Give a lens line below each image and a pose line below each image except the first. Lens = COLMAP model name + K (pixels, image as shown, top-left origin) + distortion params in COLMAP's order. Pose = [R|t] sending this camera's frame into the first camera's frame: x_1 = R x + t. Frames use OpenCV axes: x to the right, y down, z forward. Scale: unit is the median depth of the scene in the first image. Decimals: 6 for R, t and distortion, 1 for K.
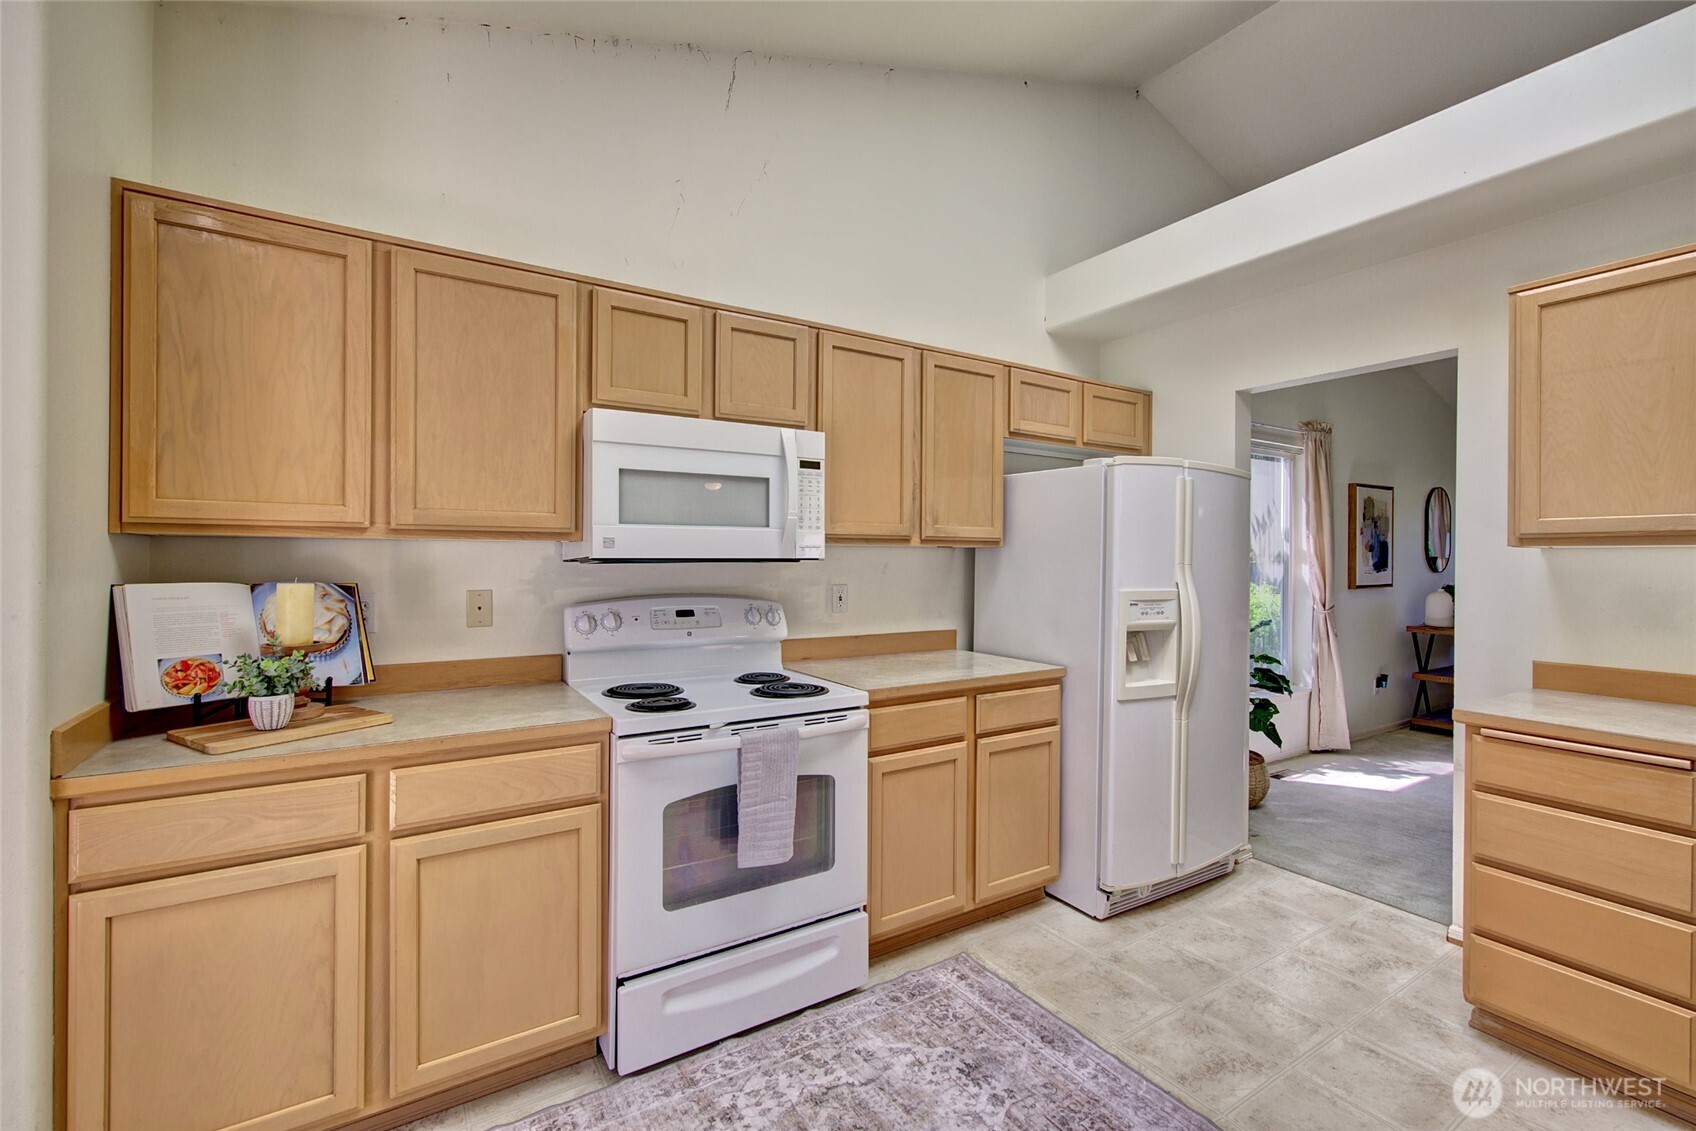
lens RADIAL K [[728.1, 0, 847.8], [0, 728.1, 562.2], [0, 0, 1]] dist [-0.000319, 0.002929]
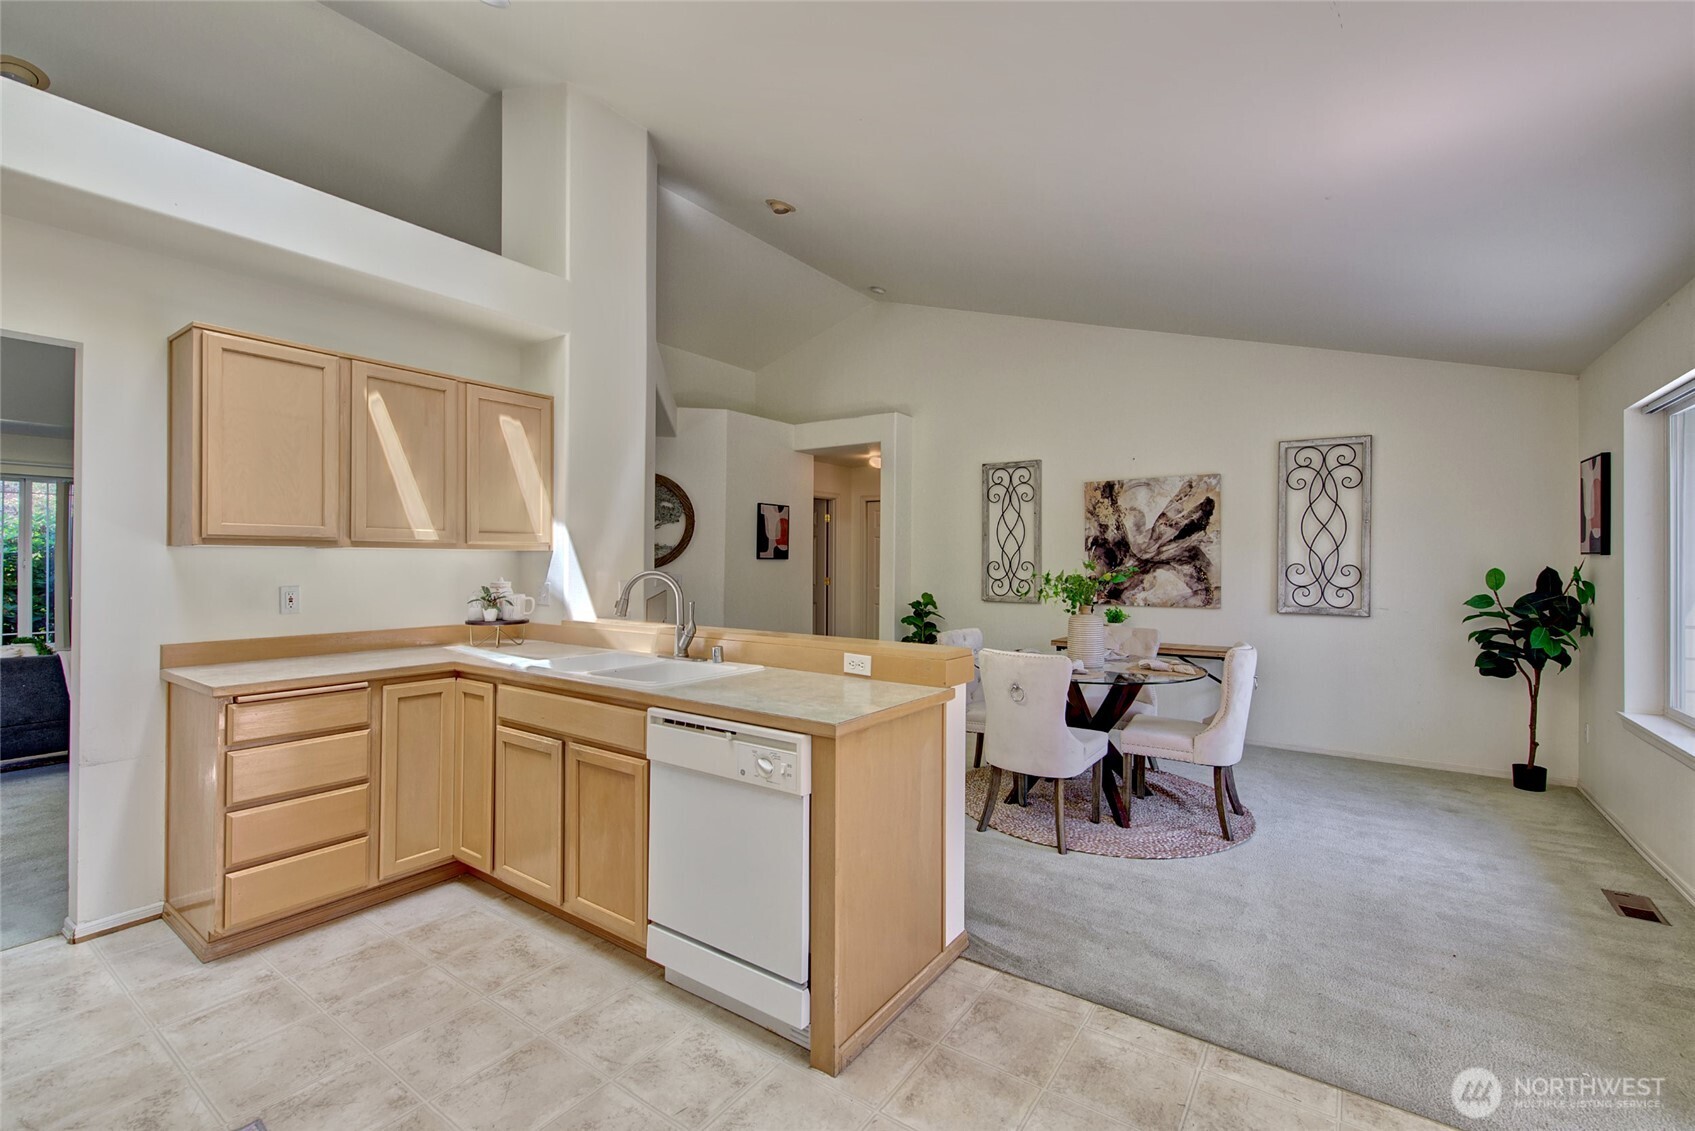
lens RADIAL K [[727.6, 0, 854.4], [0, 727.6, 557.0], [0, 0, 1]] dist [-0.000319, 0.002929]
pose [[-0.375835, -0.003312, 0.926681, -0.590244], [-0.002076, 0.999994, 0.002732, -0.007521], [-0.926684, -0.000897, -0.375840, 0.485487]]
